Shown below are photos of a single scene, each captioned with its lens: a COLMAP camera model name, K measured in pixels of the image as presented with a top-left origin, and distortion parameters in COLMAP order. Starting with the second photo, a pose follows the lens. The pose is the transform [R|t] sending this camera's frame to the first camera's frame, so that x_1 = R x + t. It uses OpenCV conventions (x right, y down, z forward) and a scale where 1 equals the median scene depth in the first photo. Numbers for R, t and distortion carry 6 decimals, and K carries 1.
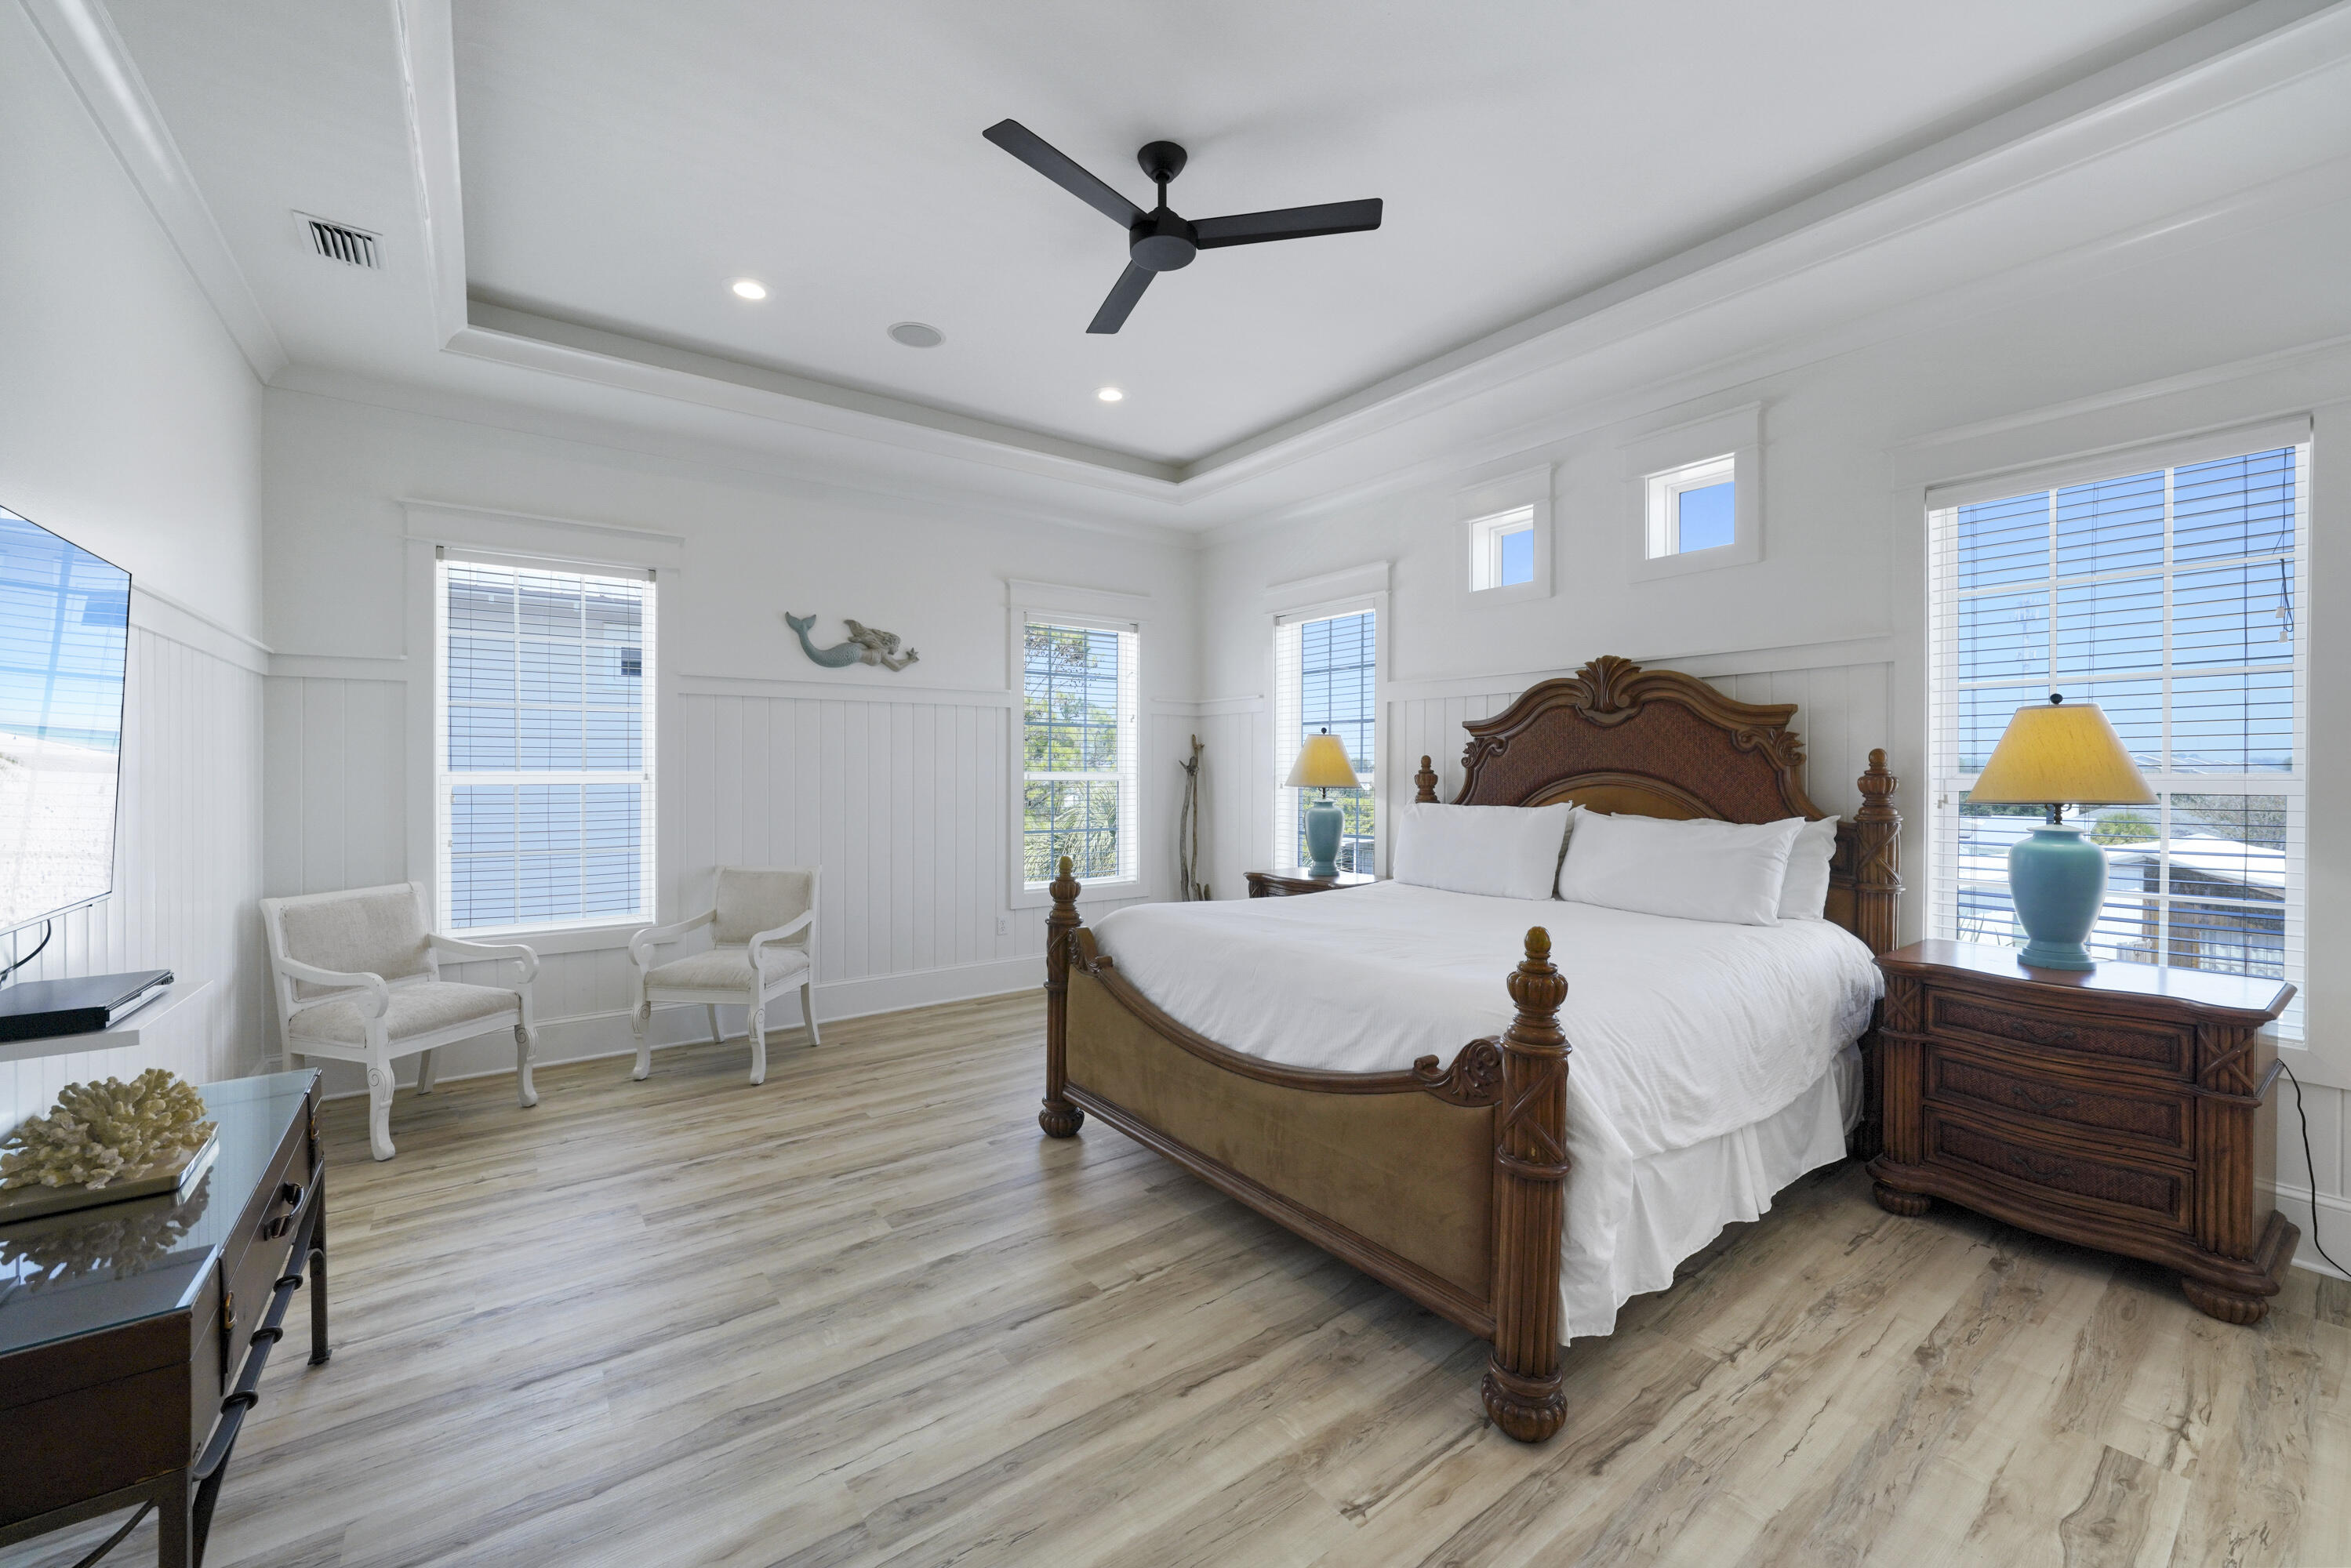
lens RADIAL K [[918.5, 0, 1173.4], [0, 918.5, 777.4], [0, 0, 1]] dist [0.002211, 0.000197]
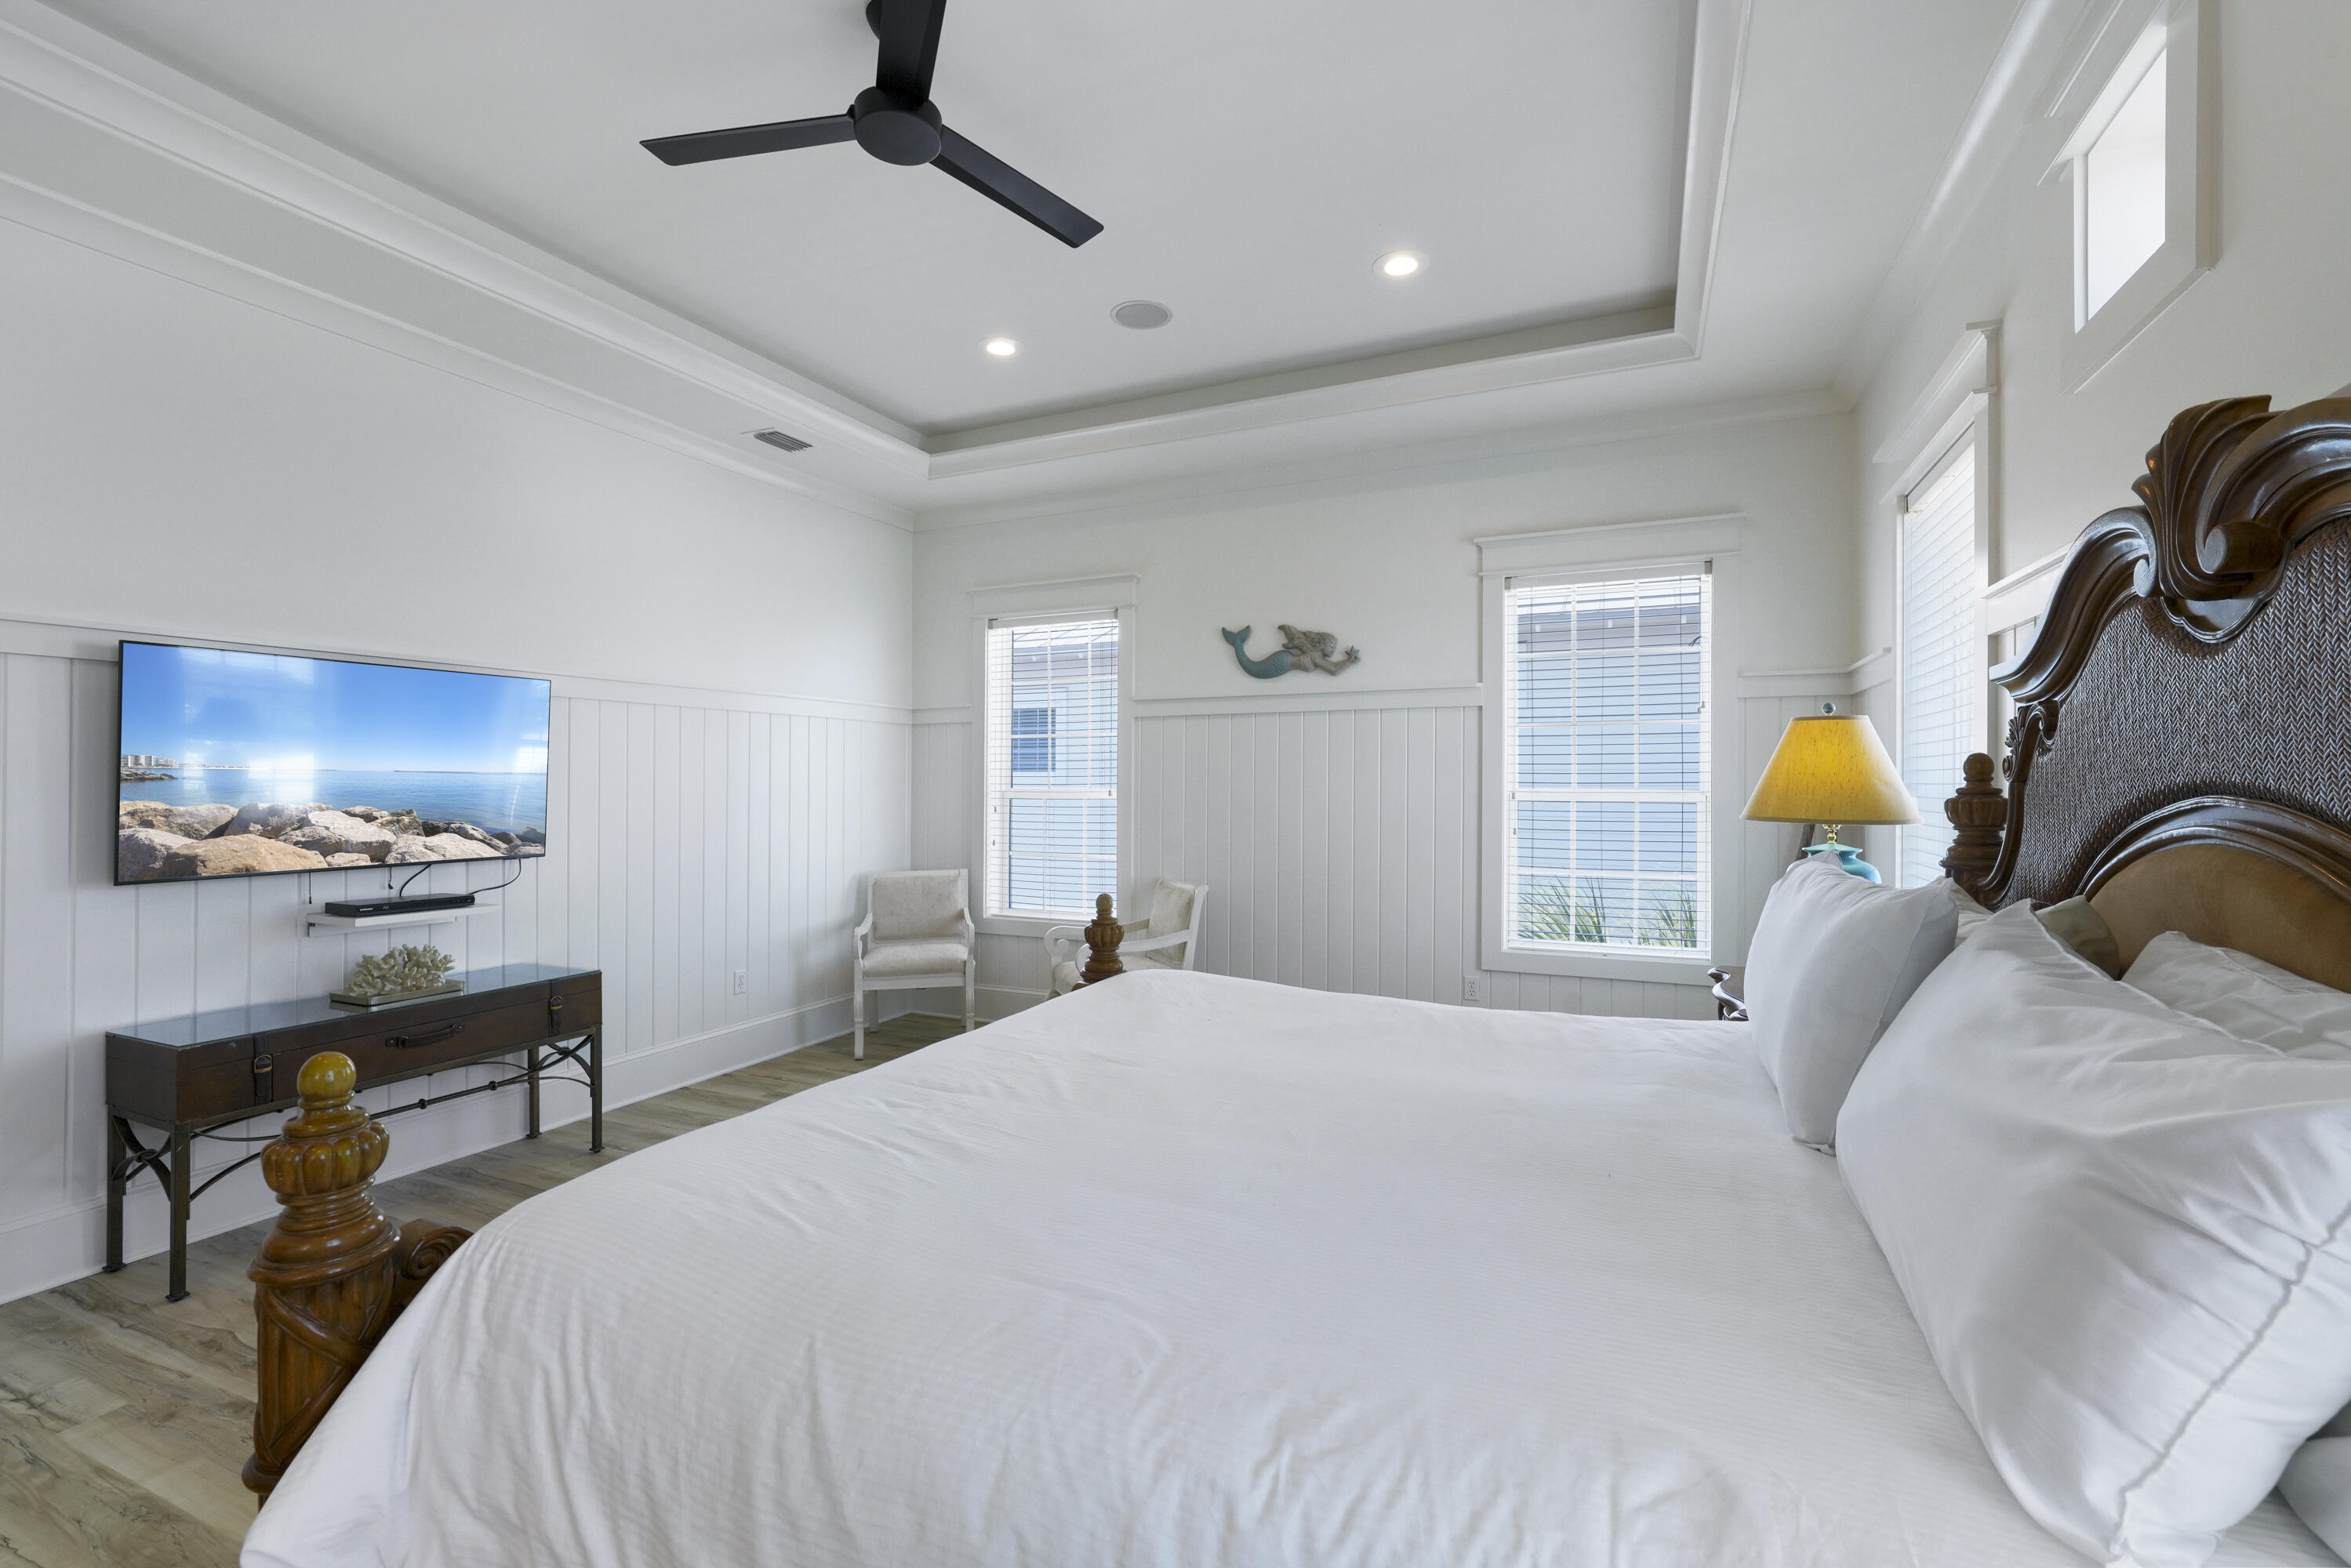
lens RADIAL K [[991.2, 0, 1182.7], [0, 991.2, 785.1], [0, 0, 1]] dist [-0.003292, -0.000423]
pose [[0.497207, -0.001376, -0.867631, 0.459639], [-0.006832, 0.999962, -0.005501, -0.004371], [0.867605, 0.008663, 0.497178, 0.416616]]
